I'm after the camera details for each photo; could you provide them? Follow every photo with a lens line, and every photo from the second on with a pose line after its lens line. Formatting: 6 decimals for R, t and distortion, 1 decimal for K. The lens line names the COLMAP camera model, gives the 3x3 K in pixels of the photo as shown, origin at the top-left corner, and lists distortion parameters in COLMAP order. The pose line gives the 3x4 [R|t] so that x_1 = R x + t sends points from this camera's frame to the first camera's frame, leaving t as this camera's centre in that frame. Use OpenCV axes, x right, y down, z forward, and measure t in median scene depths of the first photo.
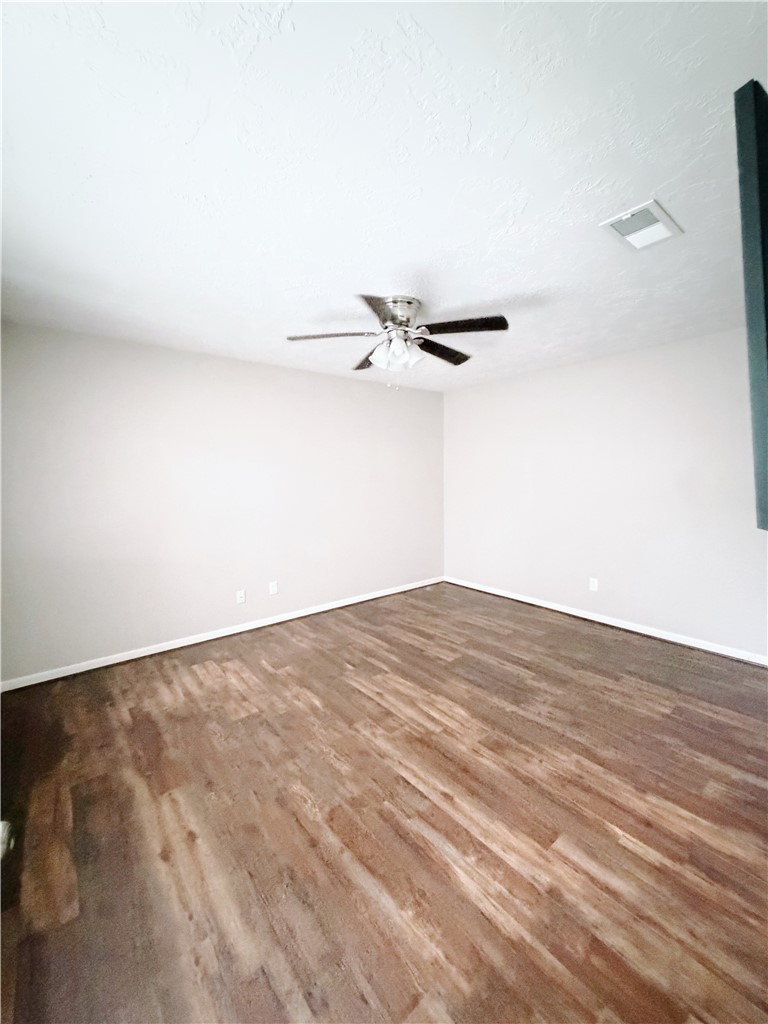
lens RADIAL K [[407.7, 0, 384.3], [0, 407.7, 505.2], [0, 0, 1]] dist [0.000382, -0.000614]
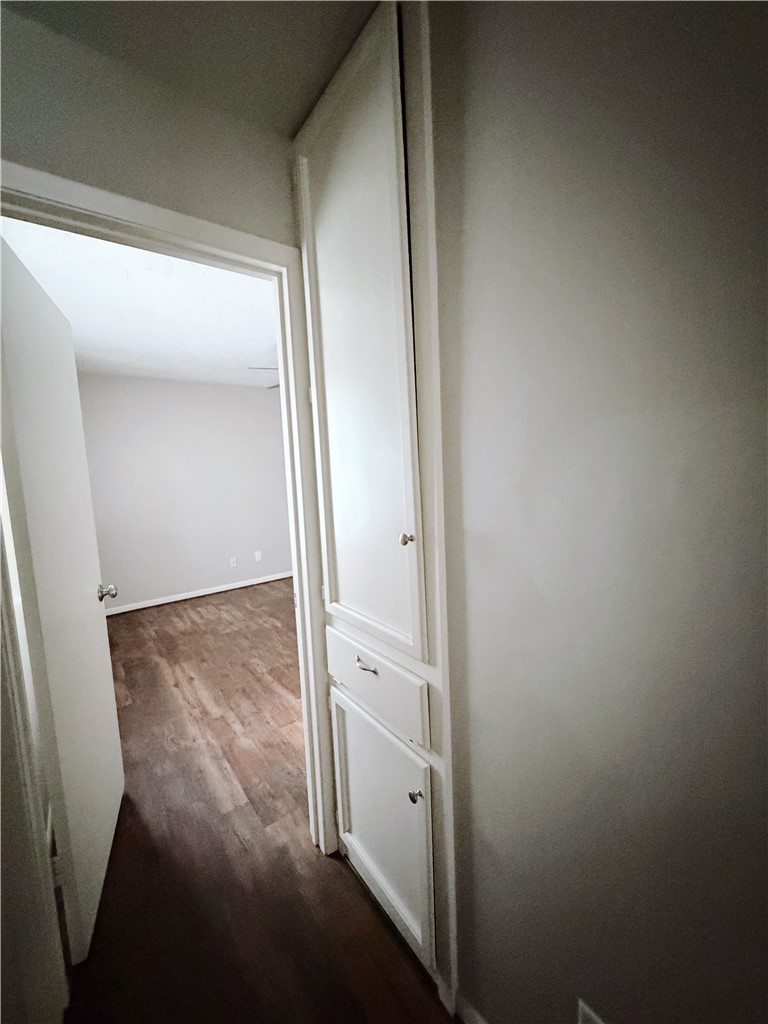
lens RADIAL K [[407.7, 0, 384.7], [0, 407.7, 514.8], [0, 0, 1]] dist [0.000382, -0.000614]
pose [[0.998836, -0.029473, -0.038181, 0.313223], [0.031334, 0.998302, 0.049113, 0.028816], [0.036669, -0.050252, 0.998063, -0.481857]]
